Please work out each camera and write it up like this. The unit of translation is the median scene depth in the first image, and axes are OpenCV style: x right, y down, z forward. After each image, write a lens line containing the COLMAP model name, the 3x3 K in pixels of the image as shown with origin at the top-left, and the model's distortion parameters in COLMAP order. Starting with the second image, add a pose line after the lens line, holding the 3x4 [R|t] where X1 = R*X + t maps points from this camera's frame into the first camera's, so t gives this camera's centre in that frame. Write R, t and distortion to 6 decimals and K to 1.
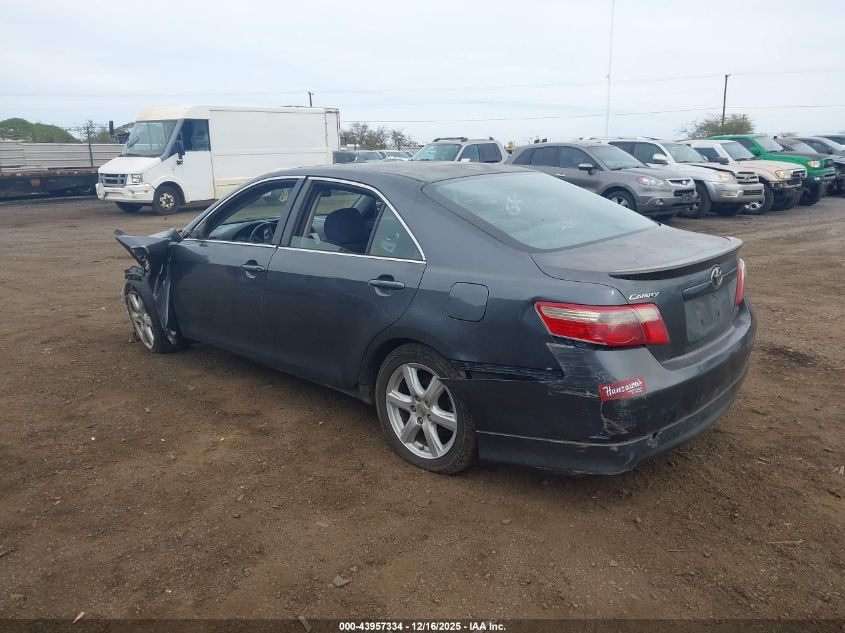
lens RADIAL K [[661.6, 0, 423.4], [0, 661.6, 318.2], [0, 0, 1]] dist [0.047457, -0.064527]
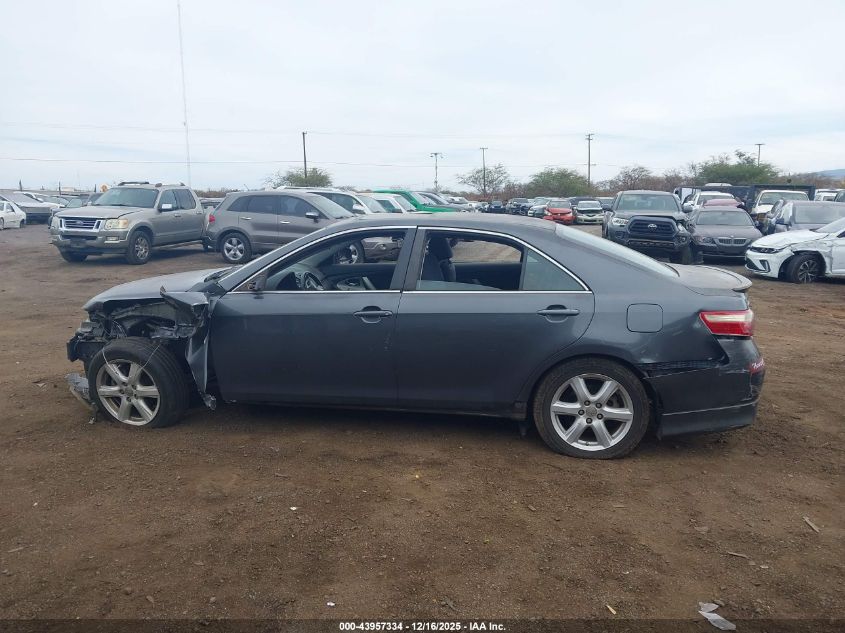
lens RADIAL K [[661.6, 0, 446.0], [0, 661.6, 289.3], [0, 0, 1]] dist [0.047457, -0.064527]
pose [[0.818302, -0.056169, 0.572038, -0.887102], [0.118961, 0.990216, -0.072944, -0.028329], [-0.562344, 0.127741, 0.816977, 0.104399]]
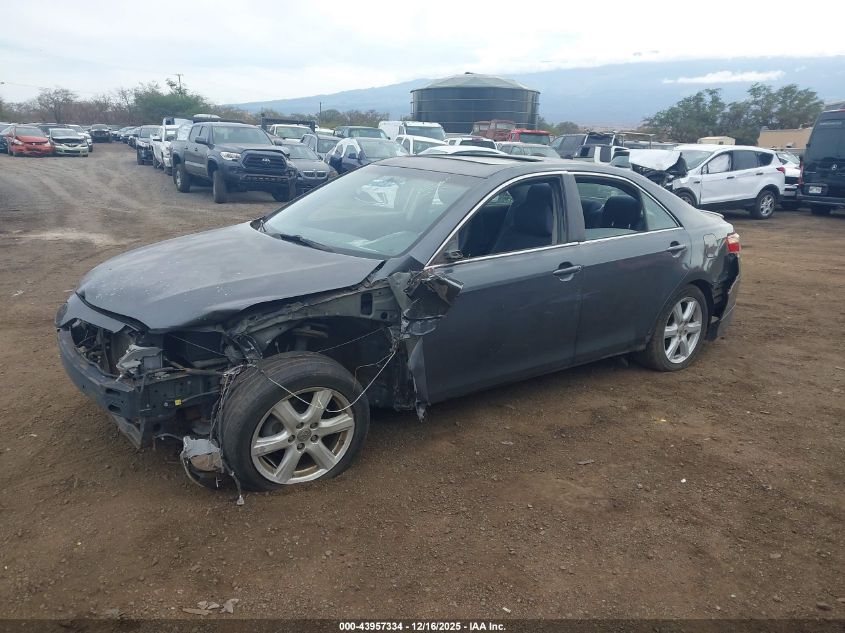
lens RADIAL K [[661.6, 0, 403.9], [0, 661.6, 300.2], [0, 0, 1]] dist [0.047457, -0.064527]
pose [[0.163688, -0.212582, 0.963335, -1.434547], [0.205337, 0.962461, 0.177499, -0.295399], [-0.964906, 0.168754, 0.201195, 1.231130]]
